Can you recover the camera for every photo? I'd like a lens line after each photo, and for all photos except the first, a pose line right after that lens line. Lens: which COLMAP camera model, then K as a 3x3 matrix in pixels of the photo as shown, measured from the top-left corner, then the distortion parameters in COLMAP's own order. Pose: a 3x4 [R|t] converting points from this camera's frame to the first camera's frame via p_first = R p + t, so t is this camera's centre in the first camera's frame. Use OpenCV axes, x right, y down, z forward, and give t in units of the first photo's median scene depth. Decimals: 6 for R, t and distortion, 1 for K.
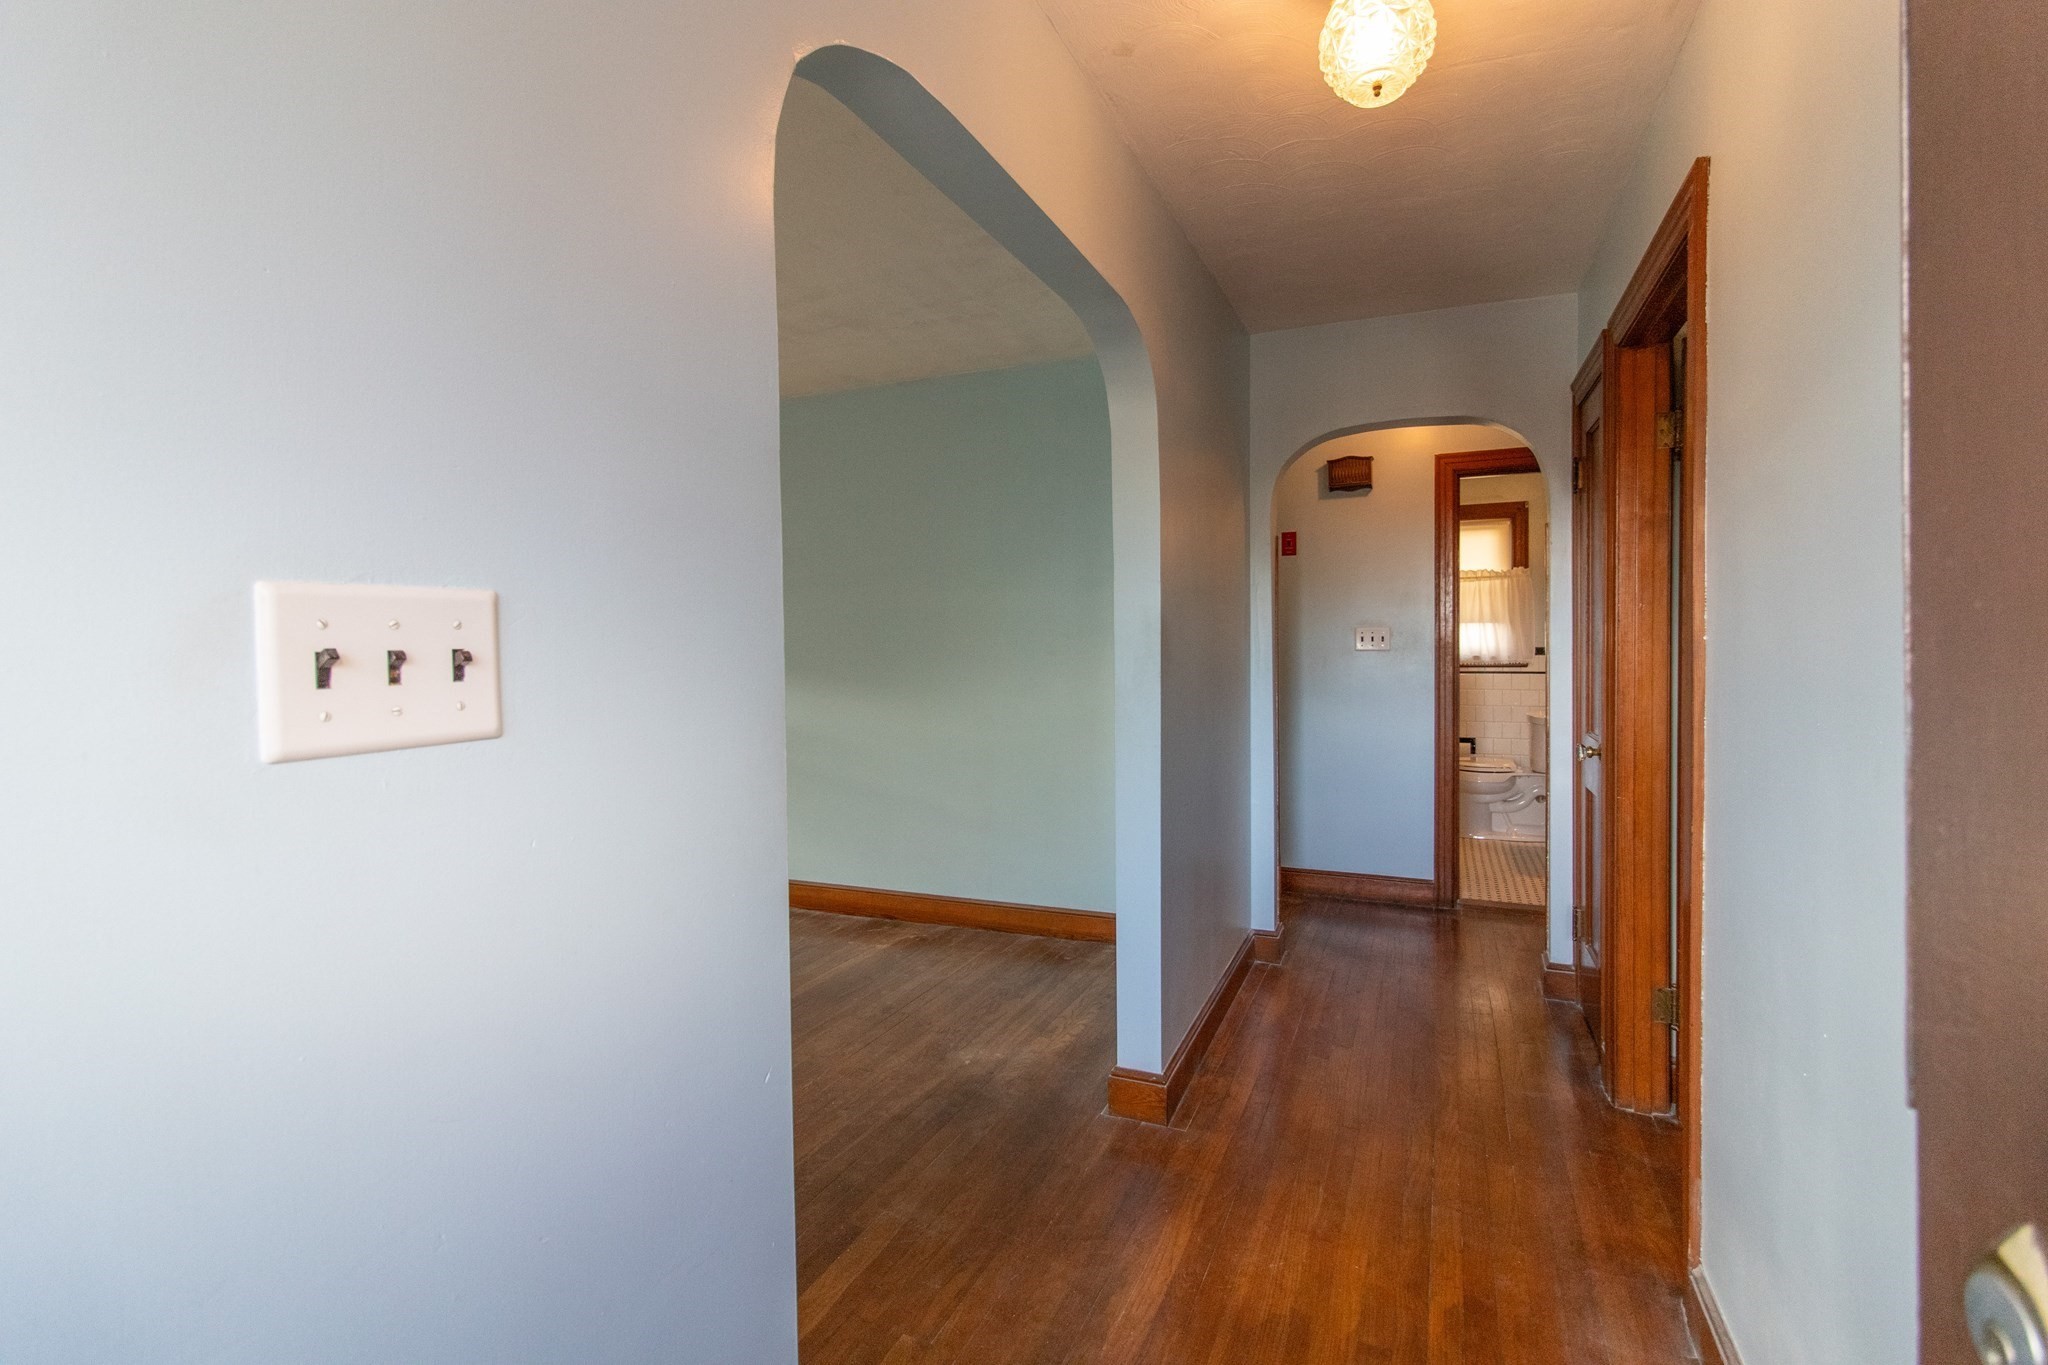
lens RADIAL K [[947.2, 0, 1036.4], [0, 947.2, 674.3], [0, 0, 1]] dist [0.005120, 0.000337]
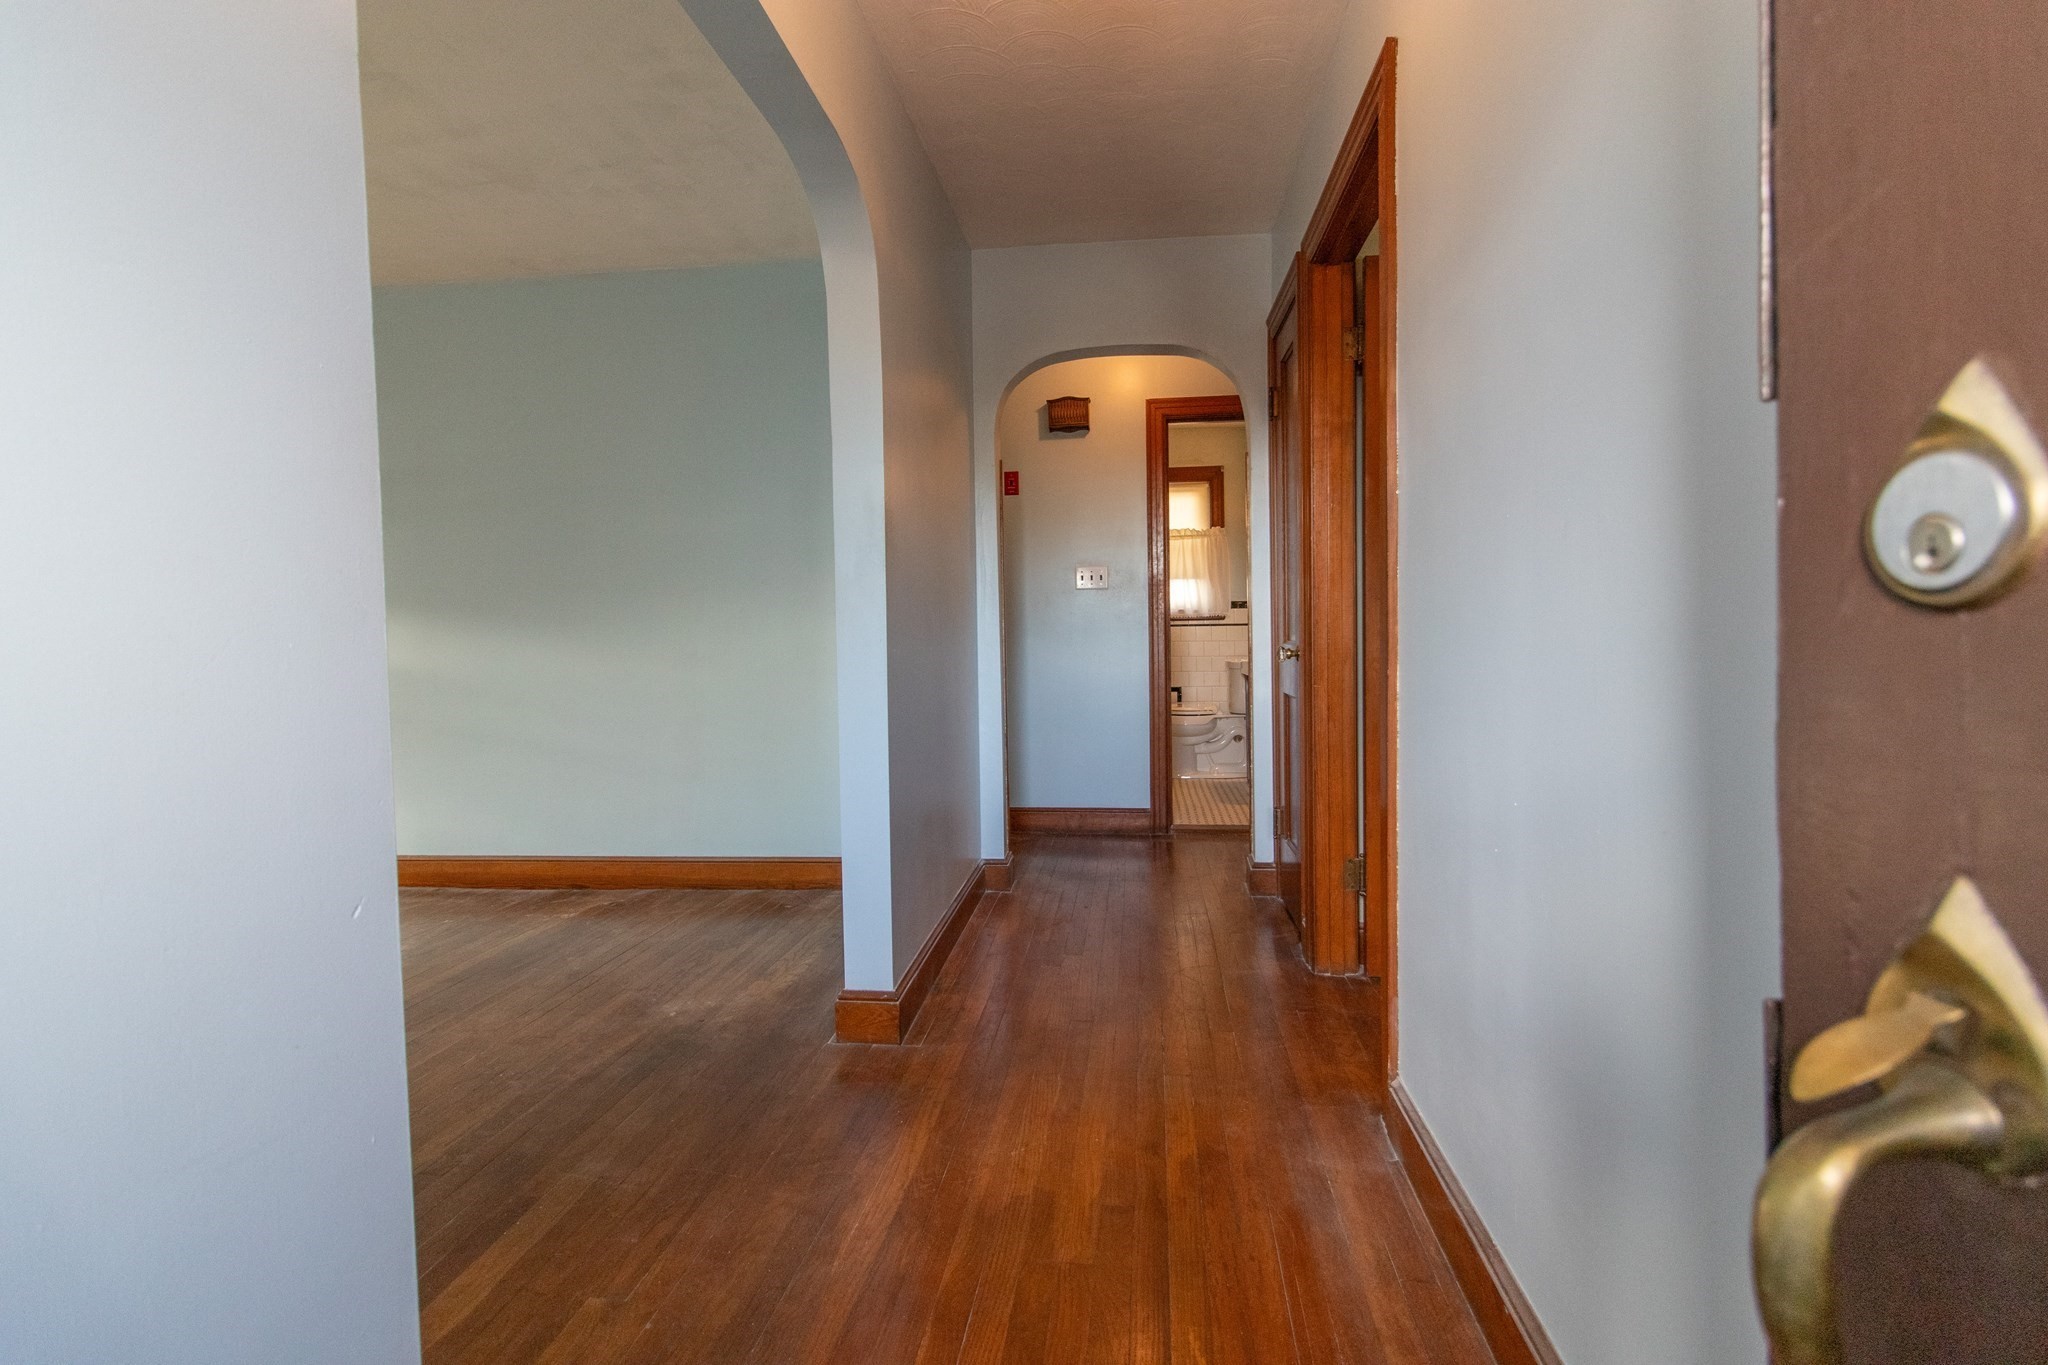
lens RADIAL K [[947.2, 0, 1039.8], [0, 947.2, 681.0], [0, 0, 1]] dist [0.005120, 0.000337]
pose [[0.956694, -0.016849, 0.290606, 0.003191], [0.014000, 0.999831, 0.011881, 0.100538], [-0.290757, -0.007298, 0.956769, 0.060628]]
